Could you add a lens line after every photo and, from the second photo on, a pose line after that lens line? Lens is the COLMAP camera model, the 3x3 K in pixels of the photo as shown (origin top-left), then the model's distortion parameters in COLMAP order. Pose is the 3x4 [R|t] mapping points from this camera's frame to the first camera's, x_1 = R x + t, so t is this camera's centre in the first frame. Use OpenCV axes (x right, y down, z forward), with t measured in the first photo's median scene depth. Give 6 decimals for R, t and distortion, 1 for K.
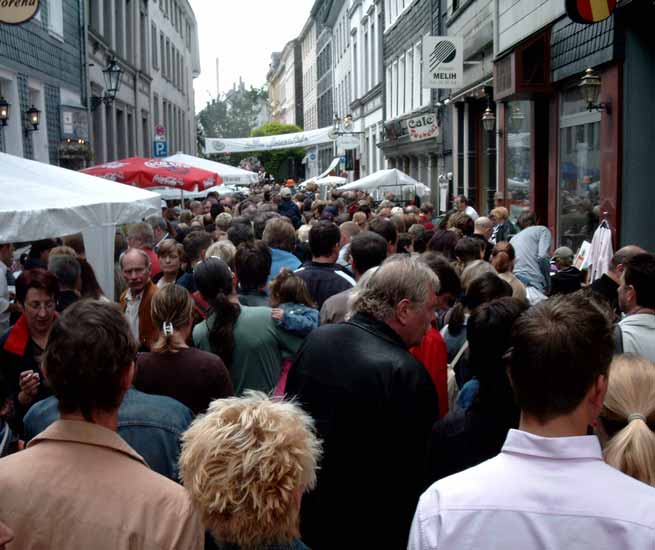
lens RADIAL K [[1003.8, 0, 327.5], [0, 1003.8, 275.0], [0, 0, 1]] dist [-0.018225, -0.002448]
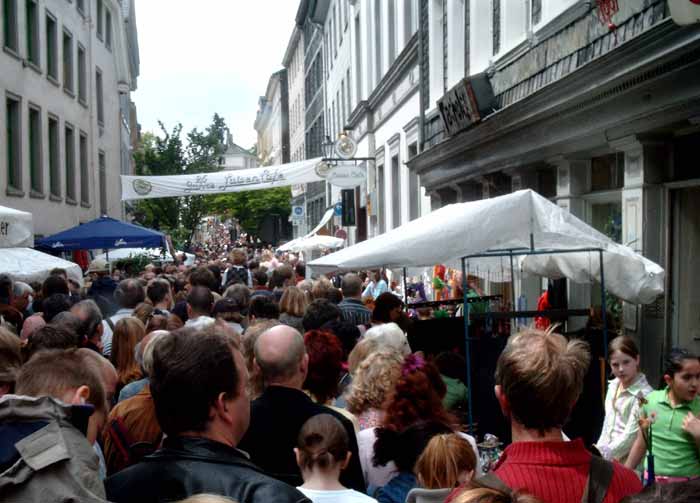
lens RADIAL K [[983.0, 0, 350.0], [0, 983.0, 251.5], [0, 0, 1]] dist [-0.011524, -0.005071]
pose [[0.999726, -0.002481, 0.023289, 0.008611], [0.004455, 0.996361, -0.085112, -0.038056], [-0.022993, 0.085192, 0.996099, 0.413724]]
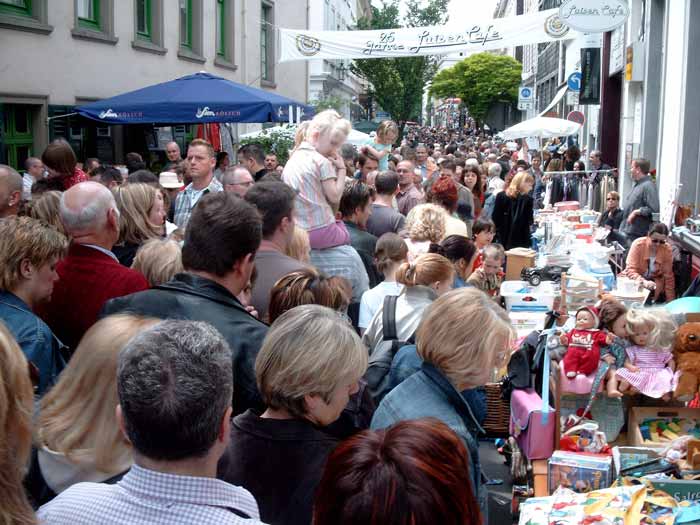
lens RADIAL K [[836.1, 0, 350.0], [0, 836.1, 262.5], [0, 0, 1]] dist [-0.096260, 0.035494]
pose [[0.970037, 0.068084, -0.233222, 0.010320], [-0.053109, 0.996139, 0.069907, -0.059527], [0.237081, -0.055426, 0.969907, 0.668543]]
